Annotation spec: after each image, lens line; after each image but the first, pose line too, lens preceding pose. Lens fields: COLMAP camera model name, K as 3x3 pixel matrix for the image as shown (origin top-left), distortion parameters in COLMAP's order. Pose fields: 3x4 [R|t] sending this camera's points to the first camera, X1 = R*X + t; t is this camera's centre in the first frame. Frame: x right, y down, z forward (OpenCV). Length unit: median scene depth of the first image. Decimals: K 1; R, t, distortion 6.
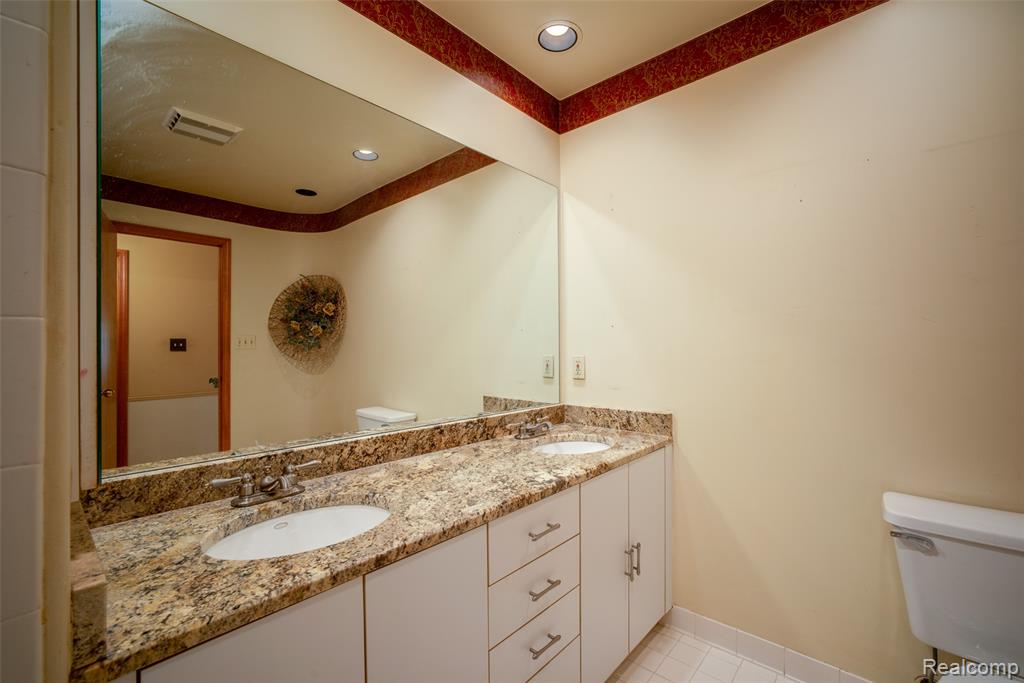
lens RADIAL K [[435.8, 0, 508.9], [0, 435.8, 343.7], [0, 0, 1]] dist [-0.000299, 0.003371]
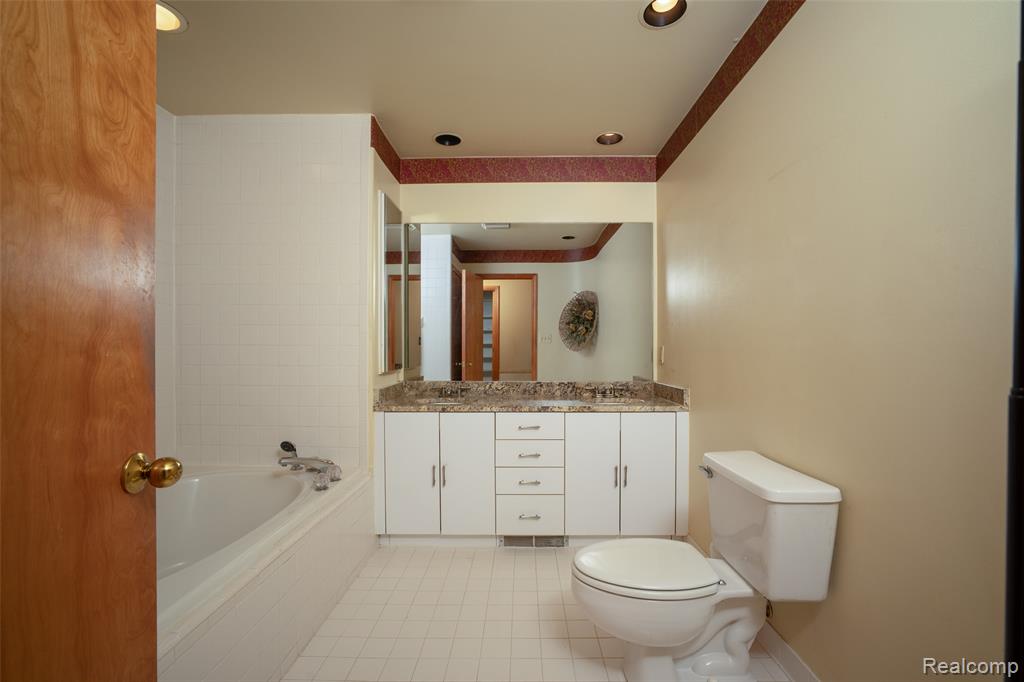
lens RADIAL K [[435.8, 0, 514.0], [0, 435.8, 341.4], [0, 0, 1]] dist [-0.000299, 0.003371]
pose [[0.682247, 0.002849, -0.731116, 0.462378], [-0.003566, 0.999993, 0.000569, 0.006838], [0.731113, 0.002219, 0.682253, -0.140408]]
